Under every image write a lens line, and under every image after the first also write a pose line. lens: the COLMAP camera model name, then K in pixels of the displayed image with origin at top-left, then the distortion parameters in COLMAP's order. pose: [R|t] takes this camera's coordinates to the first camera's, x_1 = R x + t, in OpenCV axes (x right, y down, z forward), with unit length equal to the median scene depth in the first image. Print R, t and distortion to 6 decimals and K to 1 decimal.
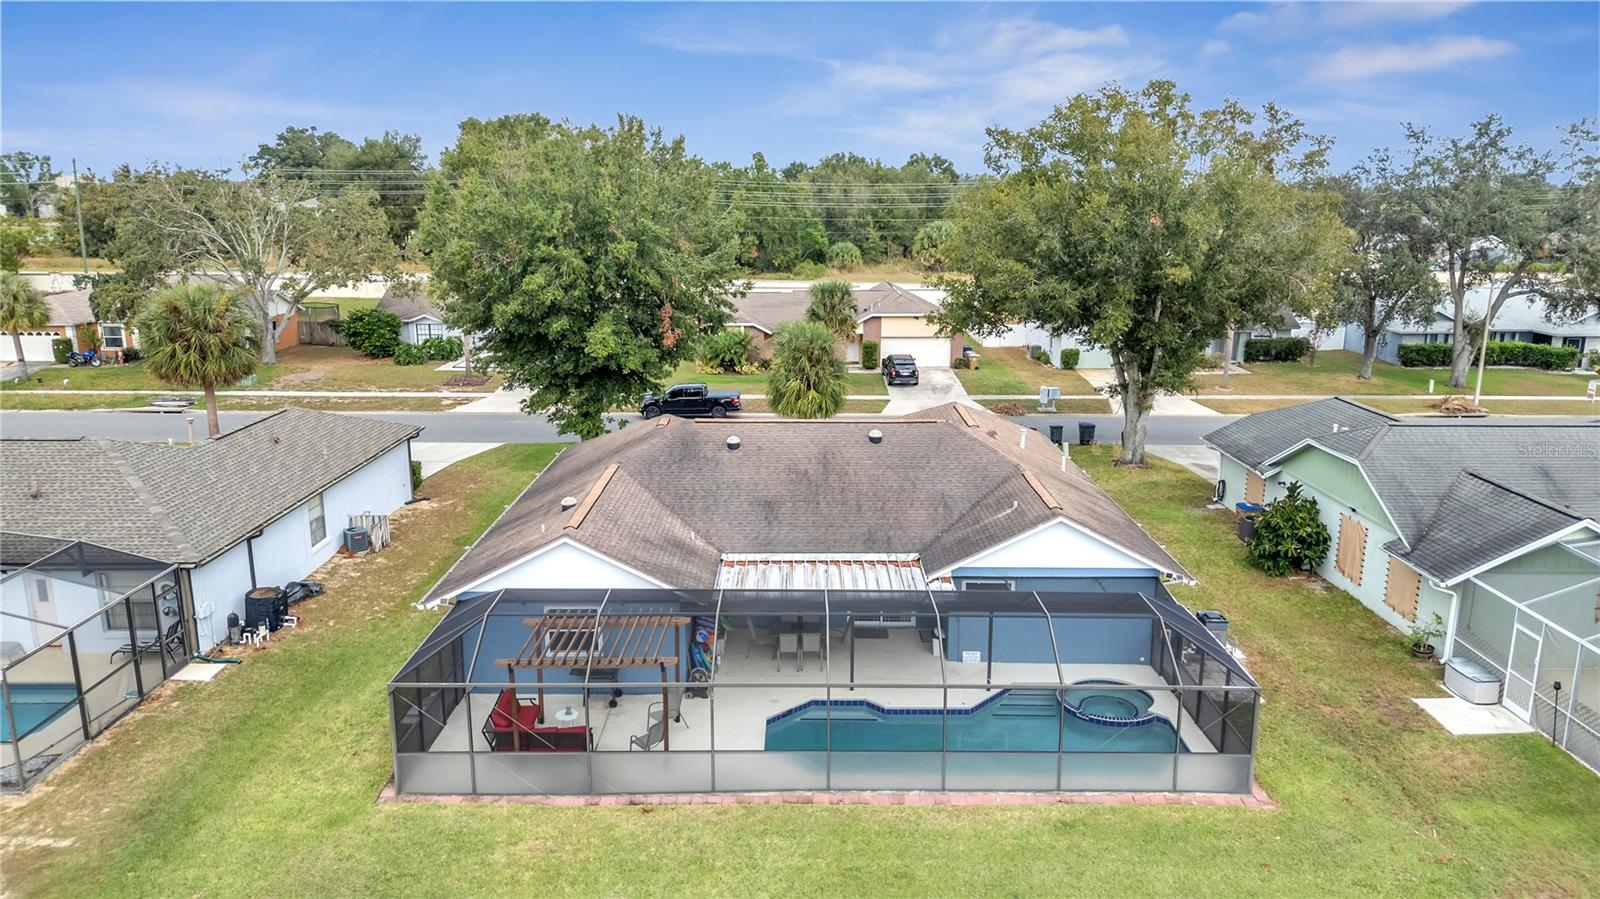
lens RADIAL K [[1117.3, 0, 810.7], [0, 1117.3, 453.3], [0, 0, 1]] dist [0.094947, -0.107102]
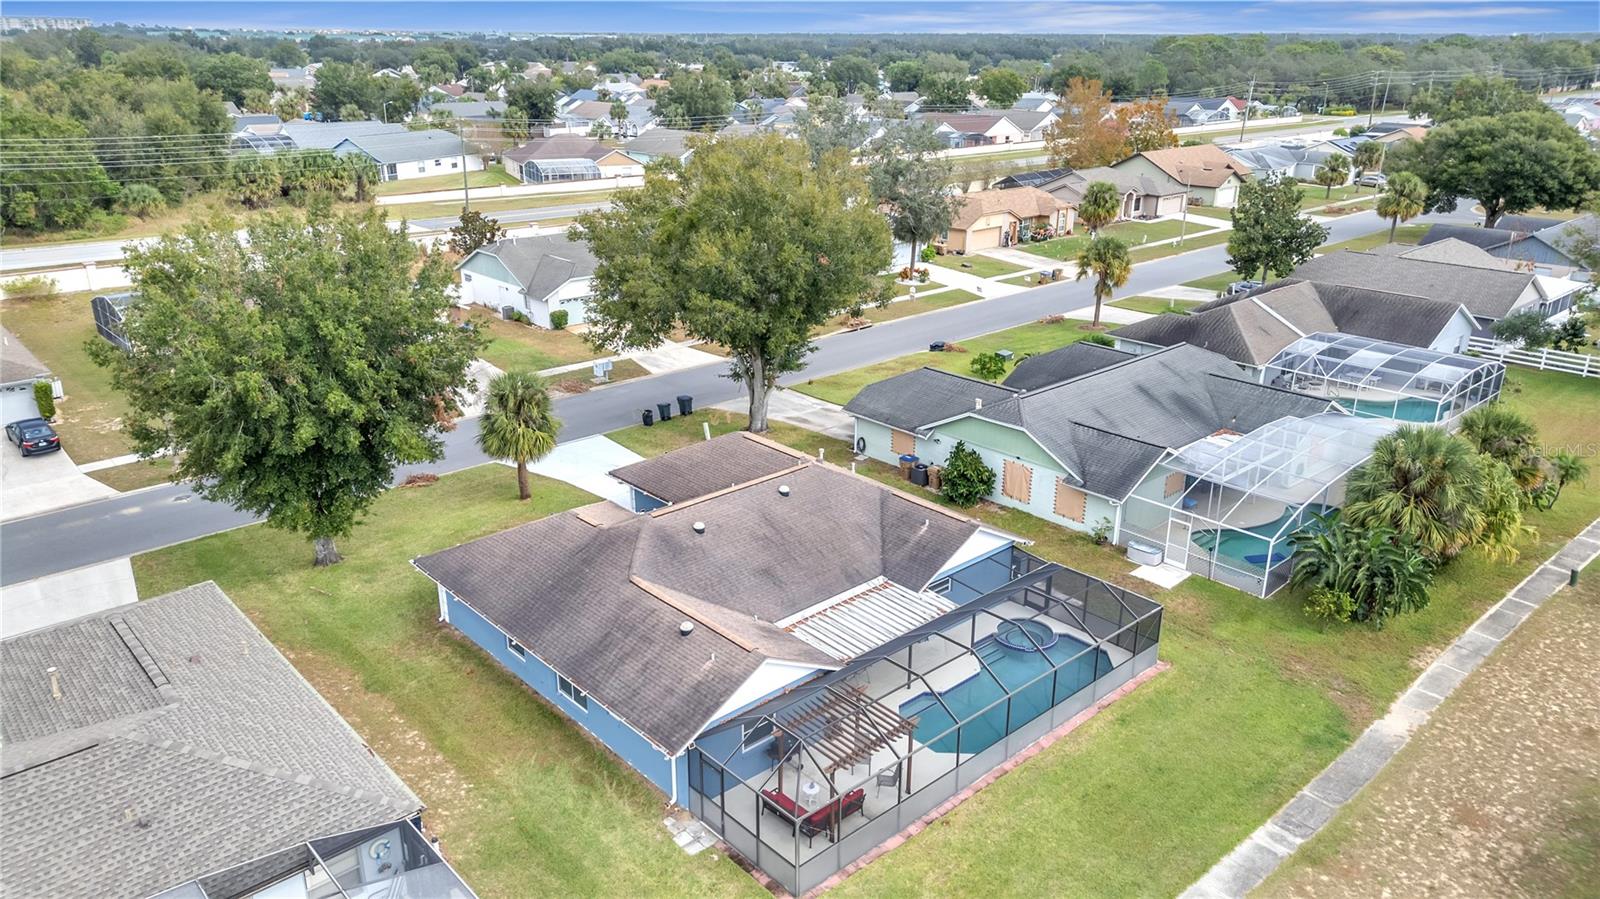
lens RADIAL K [[1117.3, 0, 810.7], [0, 1117.3, 453.3], [0, 0, 1]] dist [0.094947, -0.107102]
pose [[0.743395, -0.235111, 0.626168, -0.790623], [0.151480, 0.971039, 0.184763, -0.323058], [-0.651473, -0.042500, 0.757480, 0.028875]]
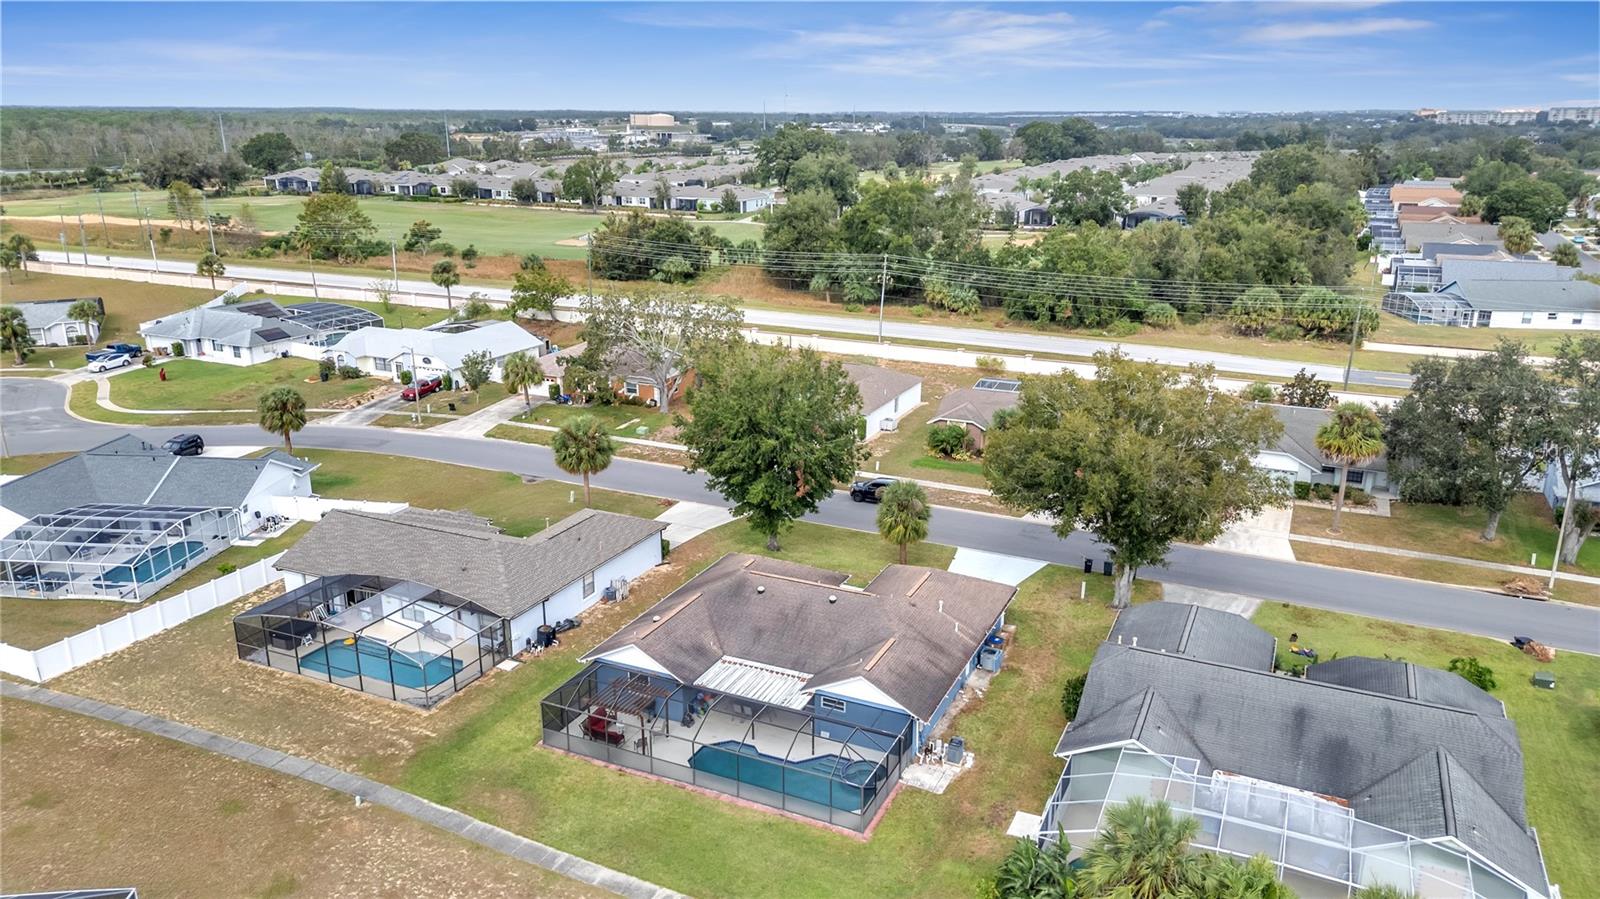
lens RADIAL K [[1117.3, 0, 810.7], [0, 1117.3, 453.3], [0, 0, 1]] dist [0.094947, -0.107102]
pose [[0.905283, 0.124926, -0.406026, 0.836511], [-0.097547, 0.991374, 0.087535, -0.462953], [0.413459, -0.039638, 0.909660, -0.752756]]
